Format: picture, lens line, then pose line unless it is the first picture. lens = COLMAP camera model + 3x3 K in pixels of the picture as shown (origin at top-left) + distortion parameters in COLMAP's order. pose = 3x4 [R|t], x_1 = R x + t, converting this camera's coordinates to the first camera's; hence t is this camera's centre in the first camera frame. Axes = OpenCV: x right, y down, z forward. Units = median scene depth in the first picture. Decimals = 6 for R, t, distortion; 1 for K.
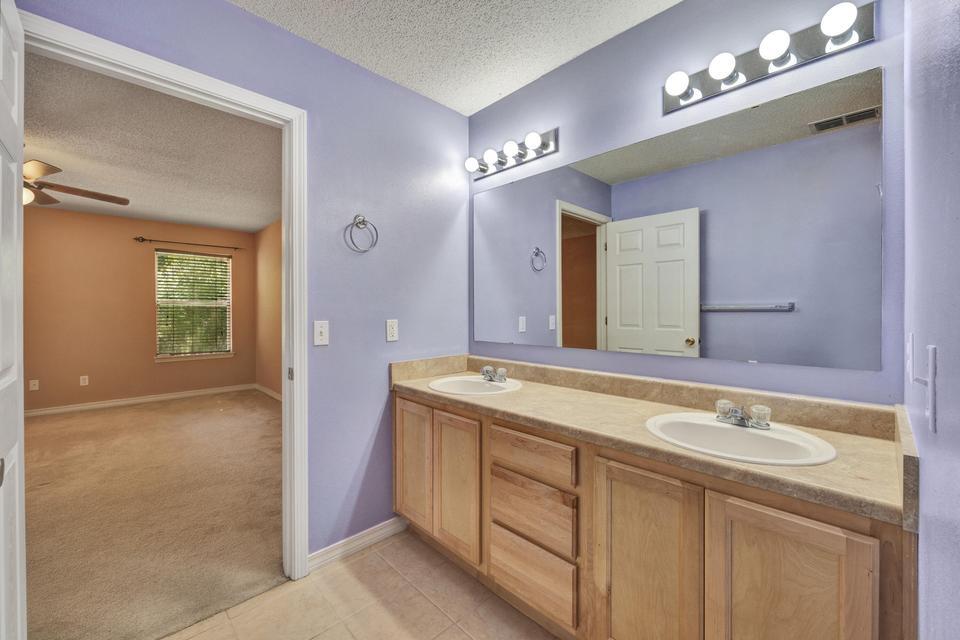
lens RADIAL K [[378.8, 0, 486.0], [0, 378.8, 316.1], [0, 0, 1]] dist [-0.012733, 0.000932]
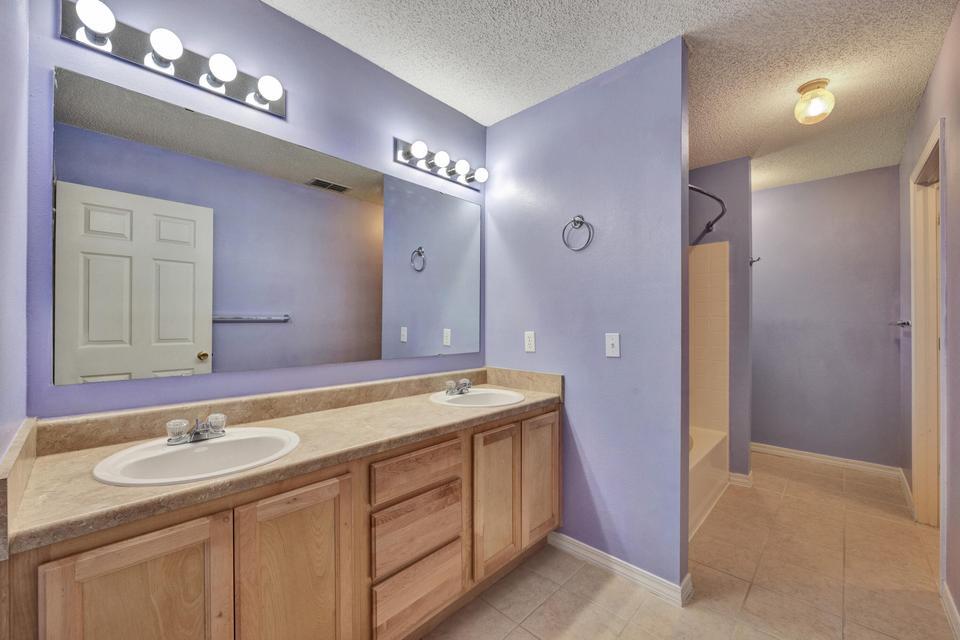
lens RADIAL K [[378.8, 0, 486.3], [0, 378.8, 321.3], [0, 0, 1]] dist [-0.012733, 0.000932]
pose [[-0.036756, 0.002755, 0.999320, -0.410544], [0.010369, 0.999943, -0.002375, -0.005704], [-0.999270, 0.010275, -0.036782, 0.410210]]
